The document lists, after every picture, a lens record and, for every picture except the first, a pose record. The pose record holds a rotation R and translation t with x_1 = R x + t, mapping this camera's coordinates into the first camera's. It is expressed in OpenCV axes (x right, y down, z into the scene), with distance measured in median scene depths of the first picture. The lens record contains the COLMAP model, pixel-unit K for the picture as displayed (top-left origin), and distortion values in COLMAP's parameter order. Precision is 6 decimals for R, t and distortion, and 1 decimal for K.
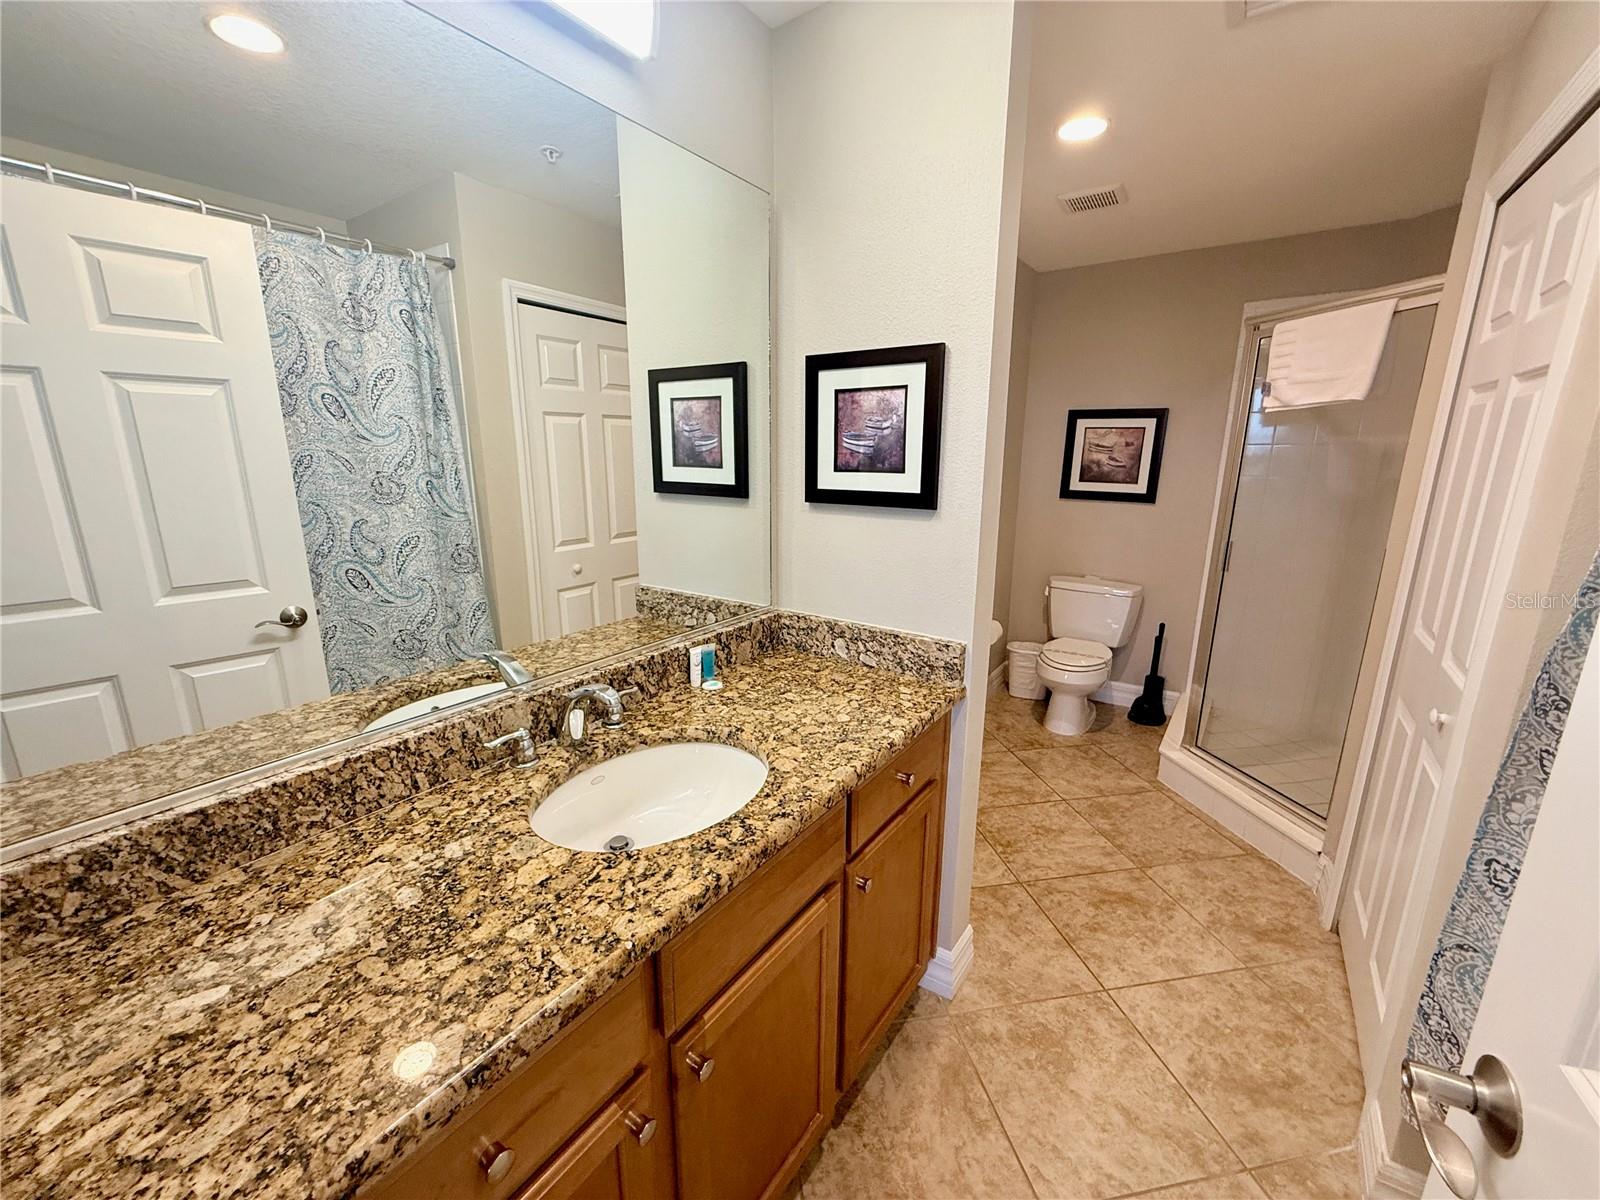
lens RADIAL K [[637.6, 0, 799.1], [0, 637.6, 601.5], [0, 0, 1]] dist [0.000892, 0.000408]
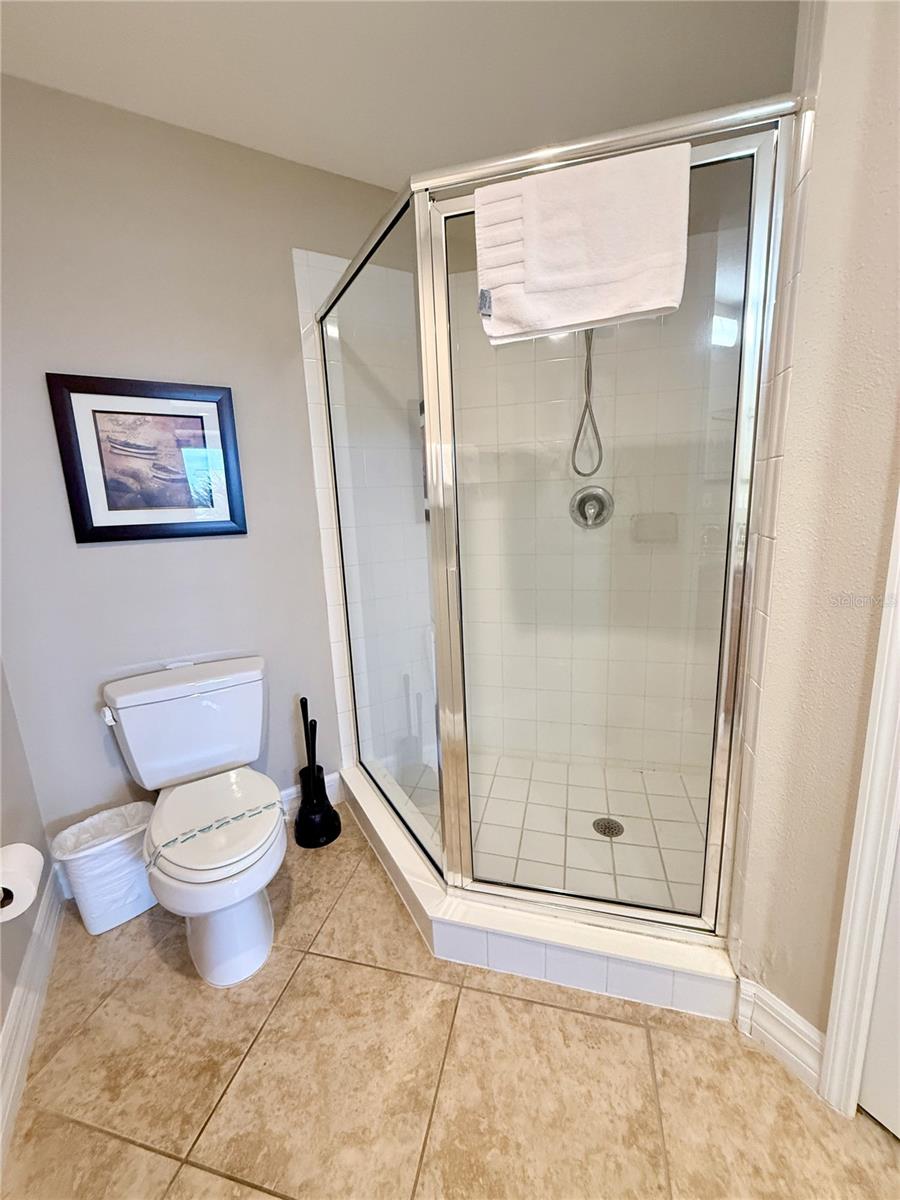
lens RADIAL K [[478.2, 0, 451.9], [0, 478.2, 597.6], [0, 0, 1]] dist [0.000892, 0.000408]
pose [[0.415008, -0.201092, 0.887317, 0.196691], [0.252018, 0.962515, 0.100262, -0.089261], [-0.874217, 0.182010, 0.450130, 0.621749]]
